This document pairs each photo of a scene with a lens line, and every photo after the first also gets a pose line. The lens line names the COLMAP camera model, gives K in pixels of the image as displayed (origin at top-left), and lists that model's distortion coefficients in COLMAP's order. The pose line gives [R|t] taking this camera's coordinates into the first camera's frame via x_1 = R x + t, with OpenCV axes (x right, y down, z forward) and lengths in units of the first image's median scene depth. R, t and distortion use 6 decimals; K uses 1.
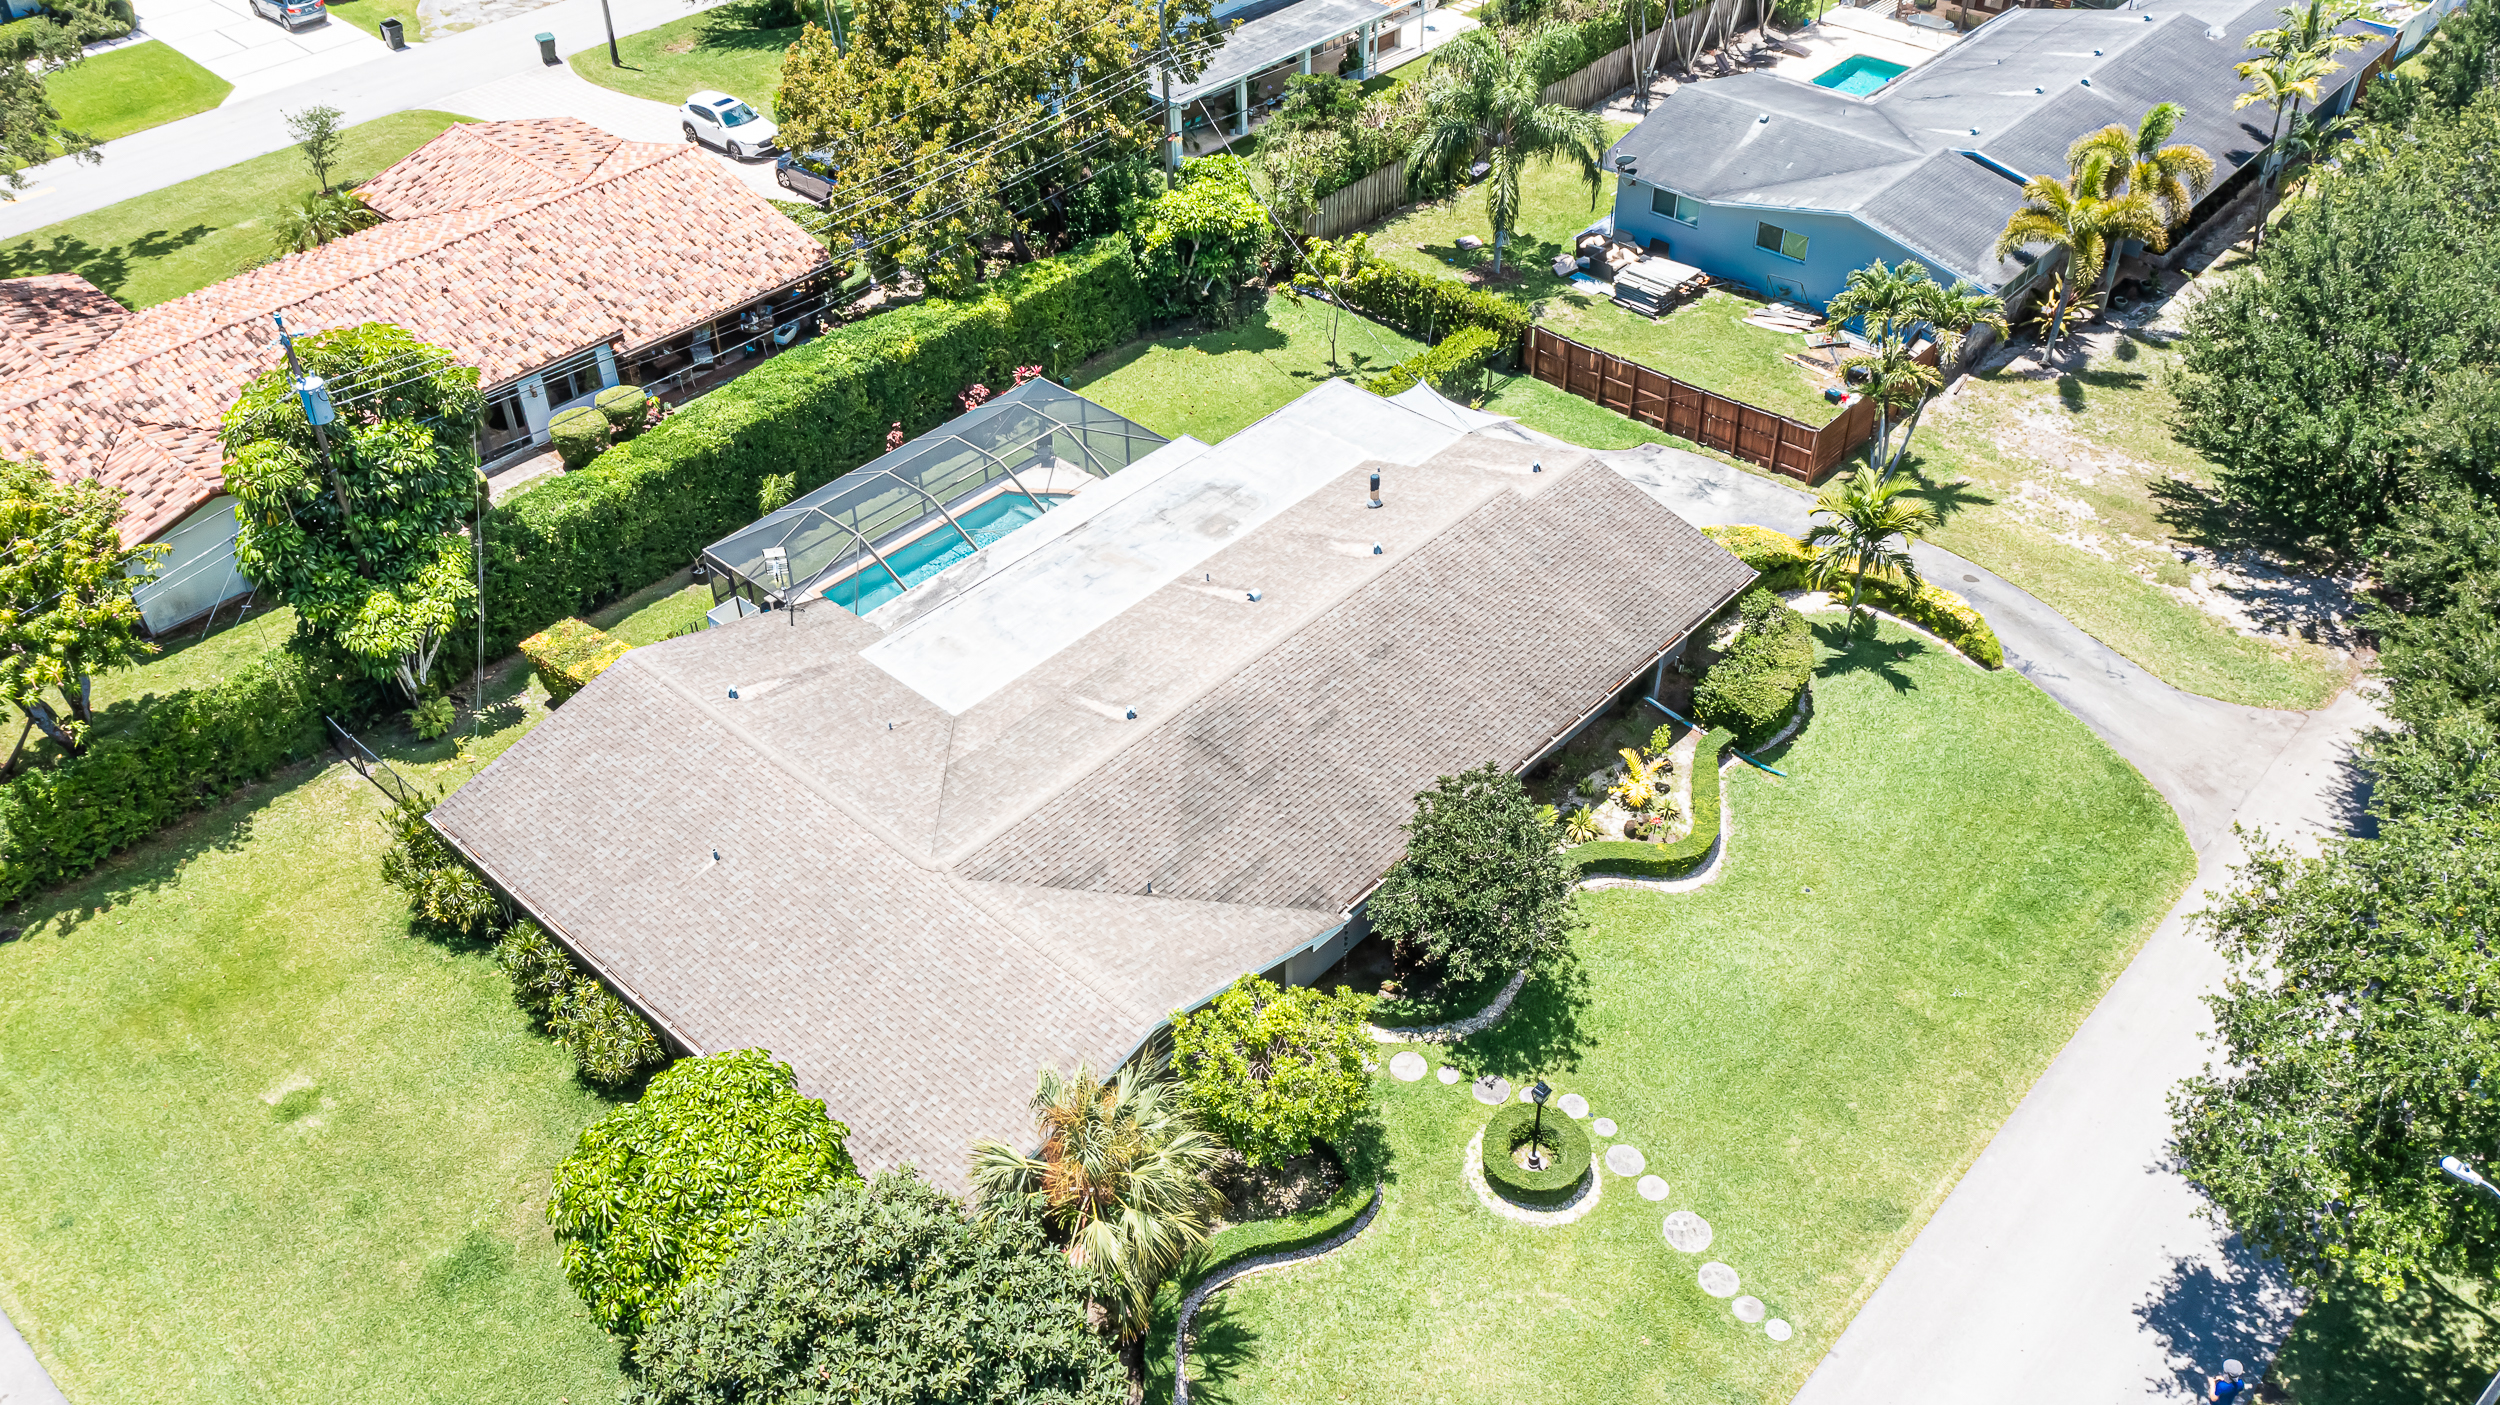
lens RADIAL K [[2003.7, 0, 1250.0], [0, 2003.7, 702.5], [0, 0, 1]] dist [0.000377, 0.002926]
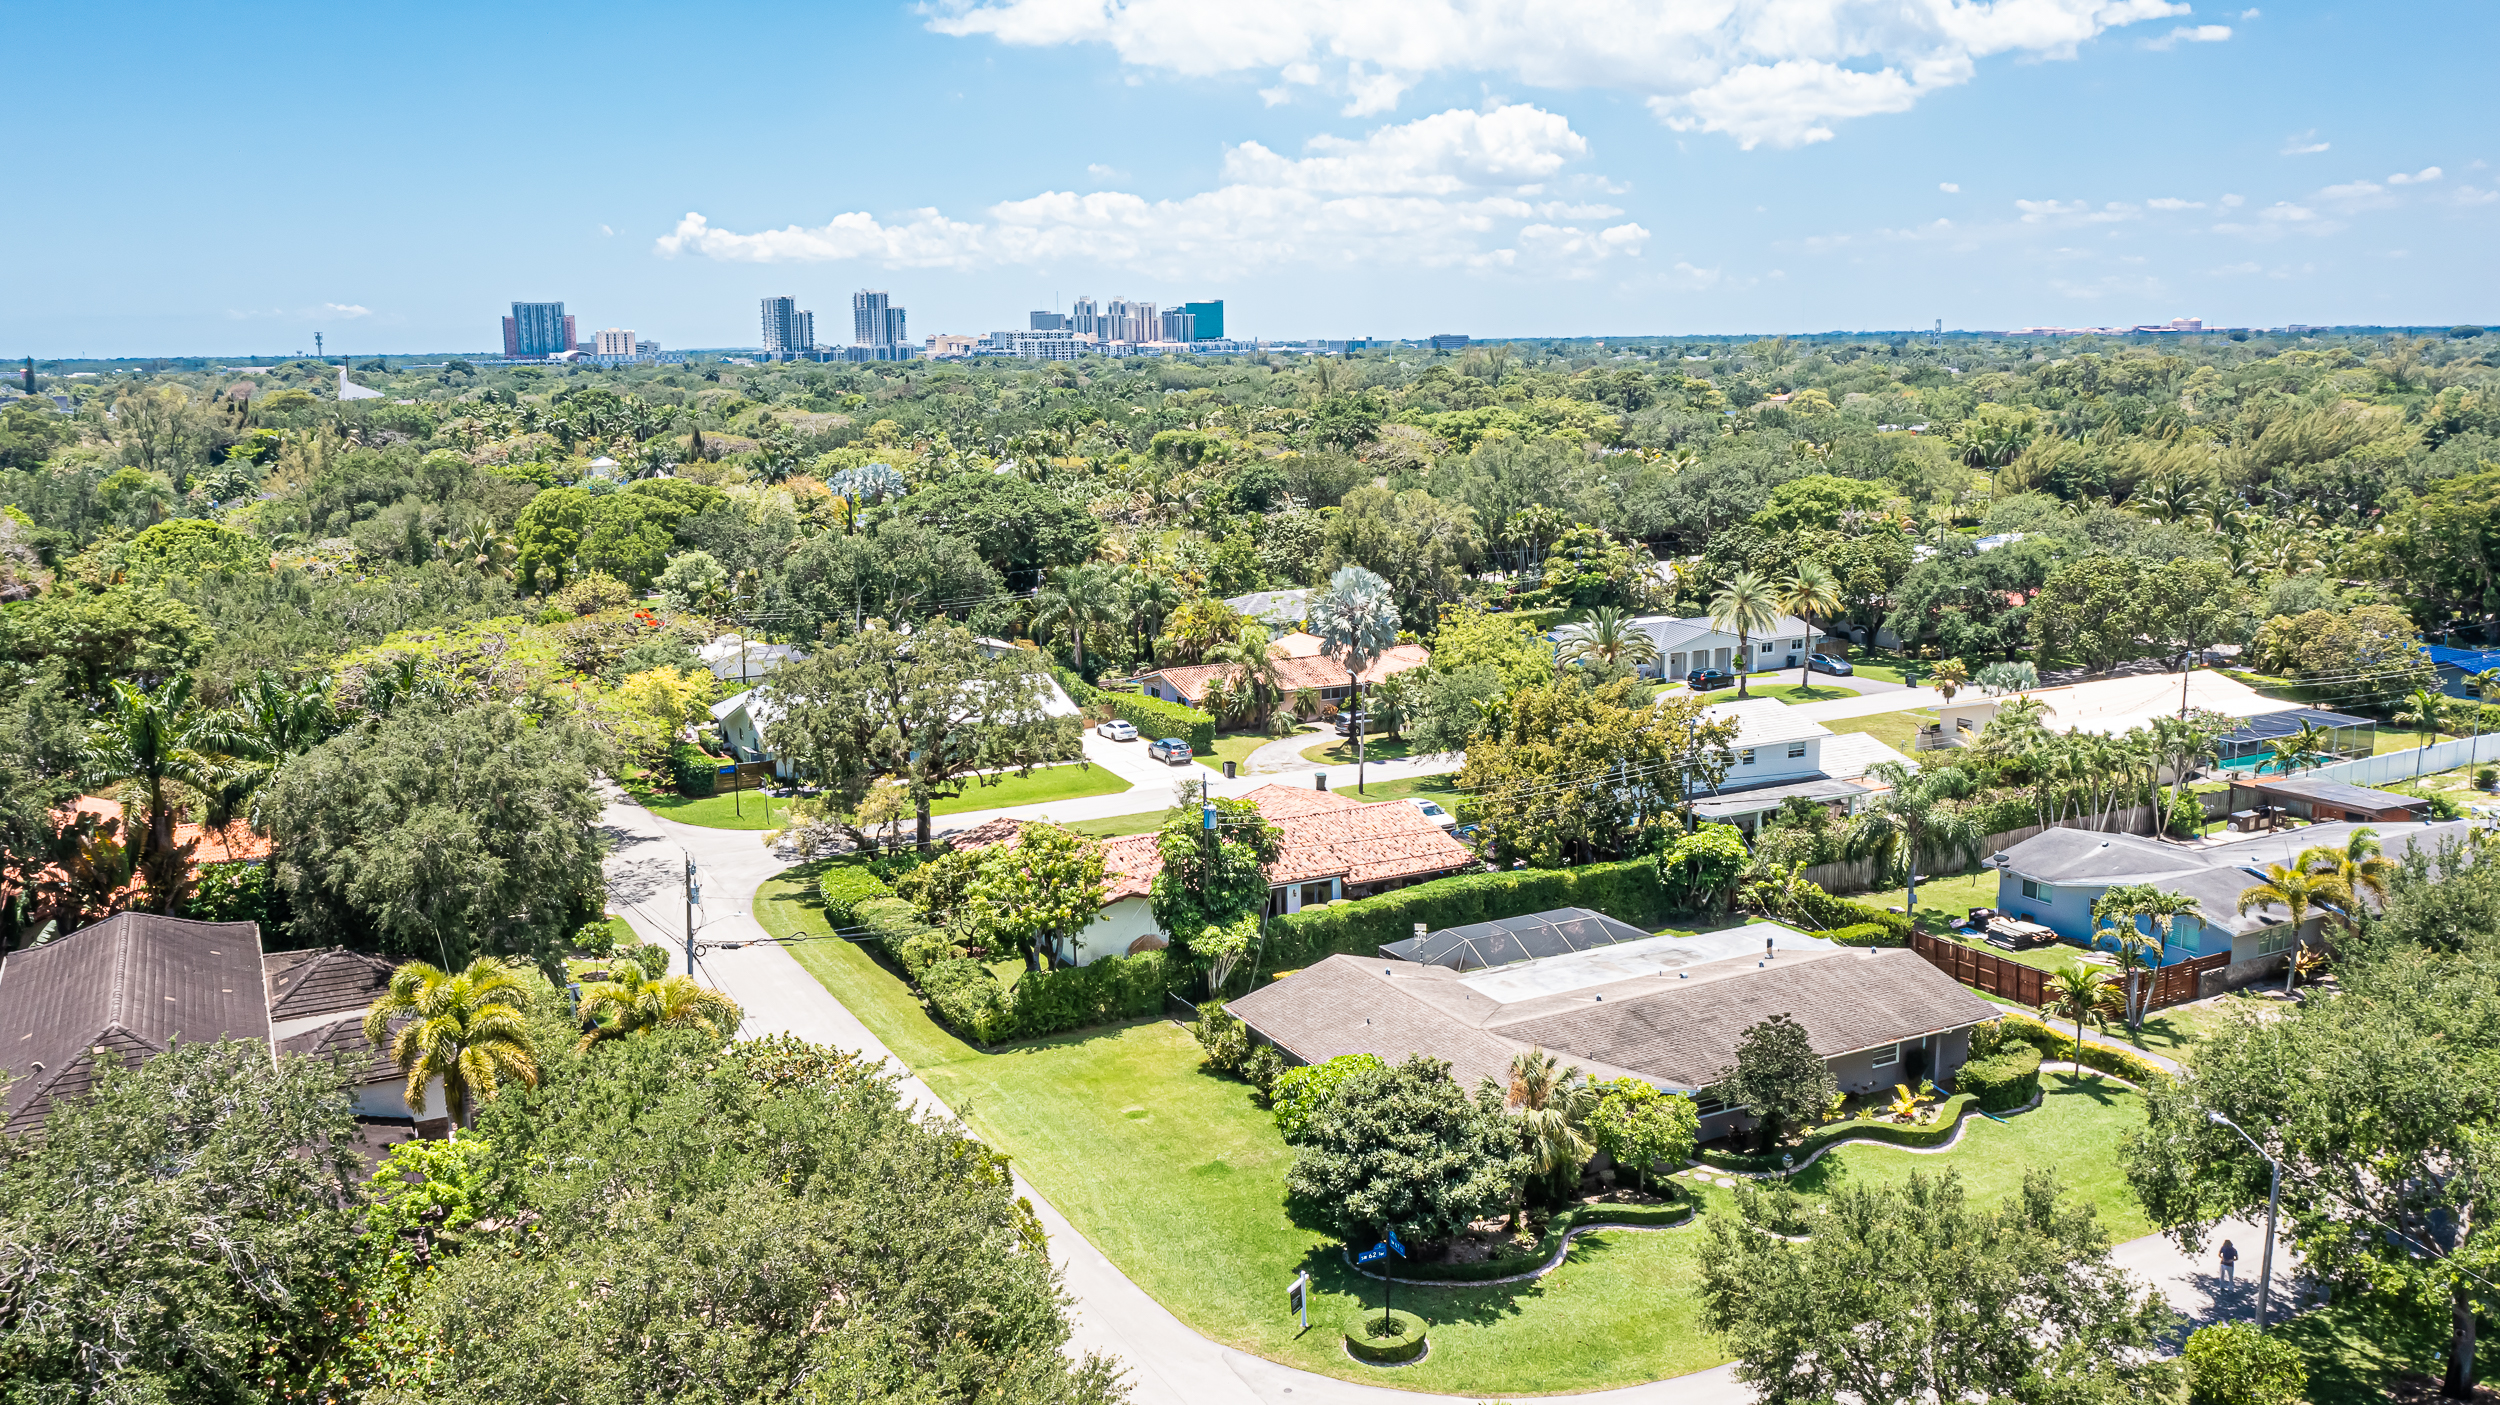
lens RADIAL K [[2003.7, 0, 1250.0], [0, 2003.7, 702.5], [0, 0, 1]] dist [0.000377, 0.002926]
pose [[0.942235, 0.063435, -0.328890, 0.165113], [-0.210139, 0.876580, -0.432955, 0.460597], [0.260834, 0.477058, 0.839275, -0.542455]]
